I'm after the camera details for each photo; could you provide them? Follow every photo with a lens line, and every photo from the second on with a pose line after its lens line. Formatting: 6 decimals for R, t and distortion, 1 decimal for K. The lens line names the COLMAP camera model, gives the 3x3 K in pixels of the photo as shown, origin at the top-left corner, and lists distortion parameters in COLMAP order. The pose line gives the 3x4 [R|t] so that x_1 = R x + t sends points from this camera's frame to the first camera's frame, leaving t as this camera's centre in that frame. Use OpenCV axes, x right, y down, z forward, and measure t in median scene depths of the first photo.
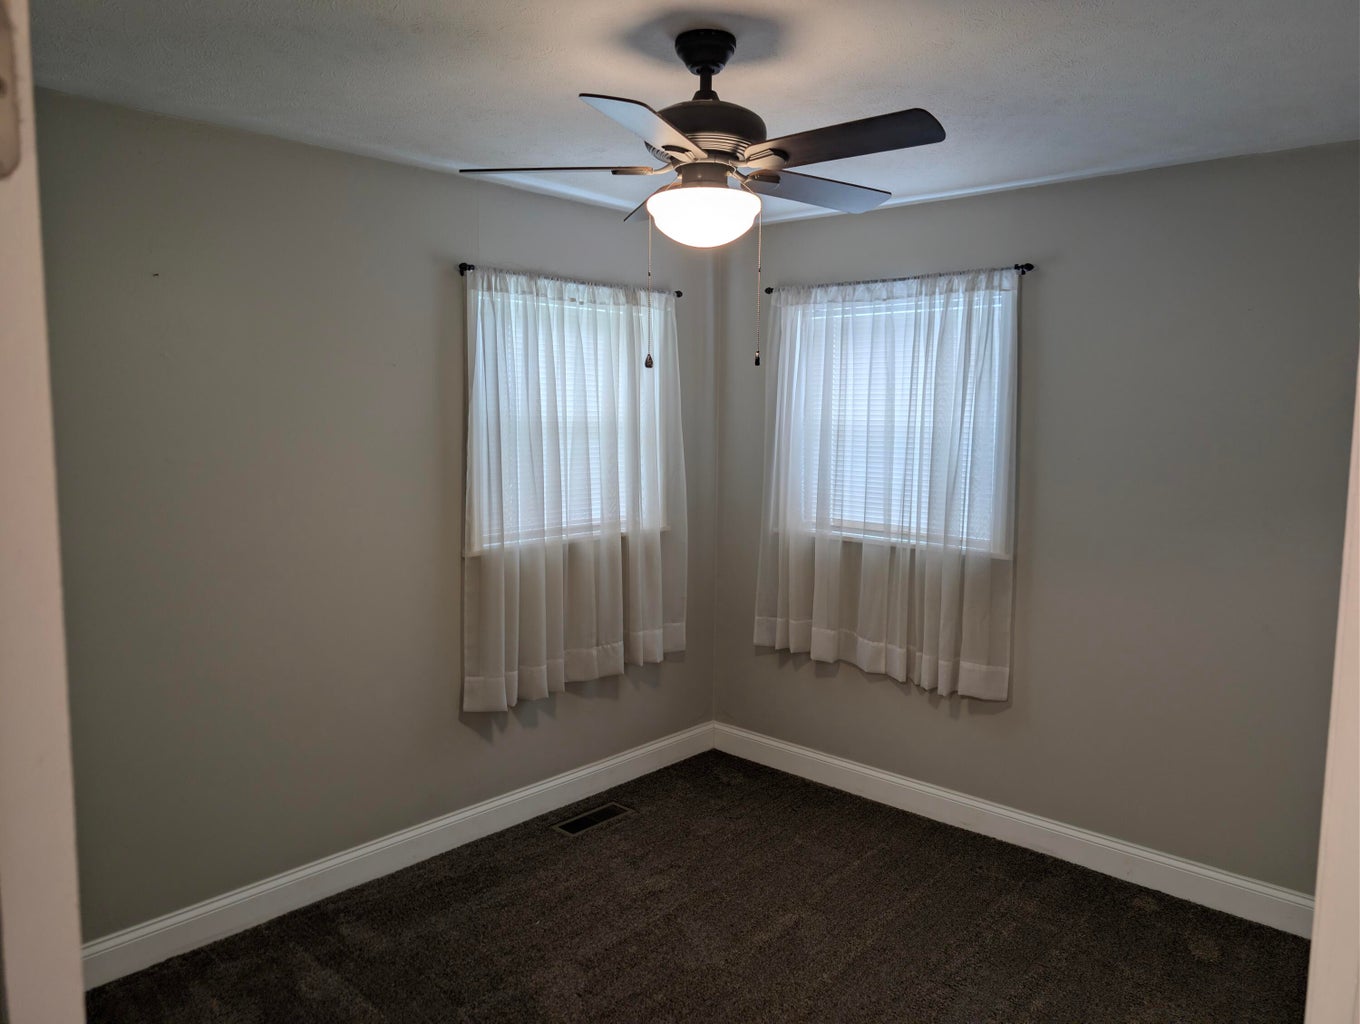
lens RADIAL K [[989.9, 0, 680.0], [0, 989.9, 512.0], [0, 0, 1]] dist [0.009553, -0.001331]
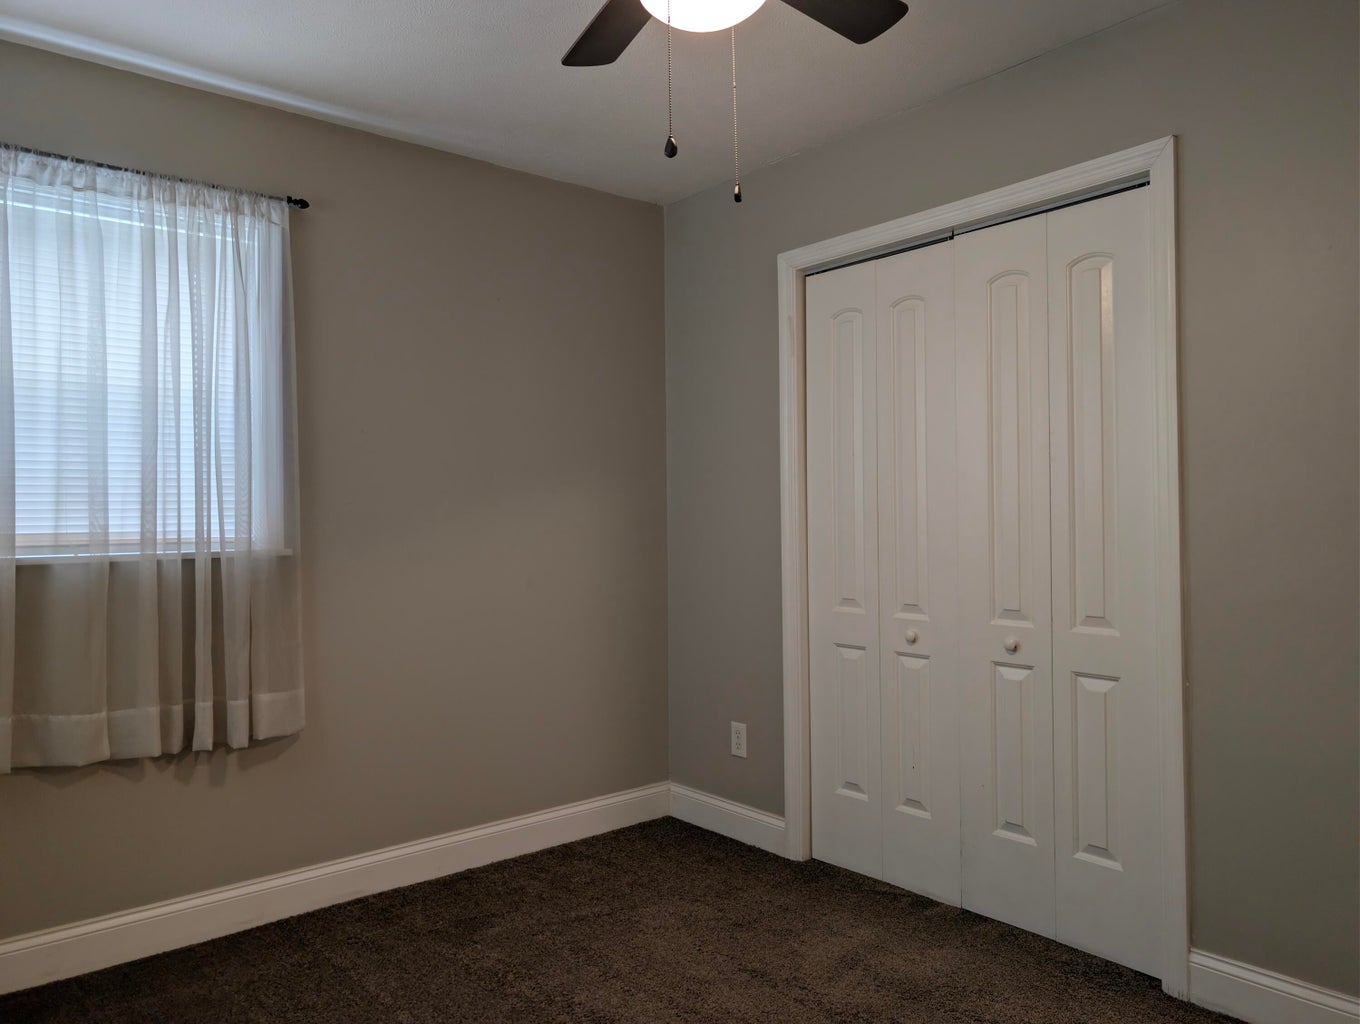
lens RADIAL K [[989.9, 0, 680.0], [0, 989.9, 512.0], [0, 0, 1]] dist [0.009553, -0.001331]
pose [[0.138353, -0.051193, 0.989059, -0.404032], [0.070274, 0.996653, 0.041756, -0.001964], [-0.987887, 0.063728, 0.141487, 0.536590]]
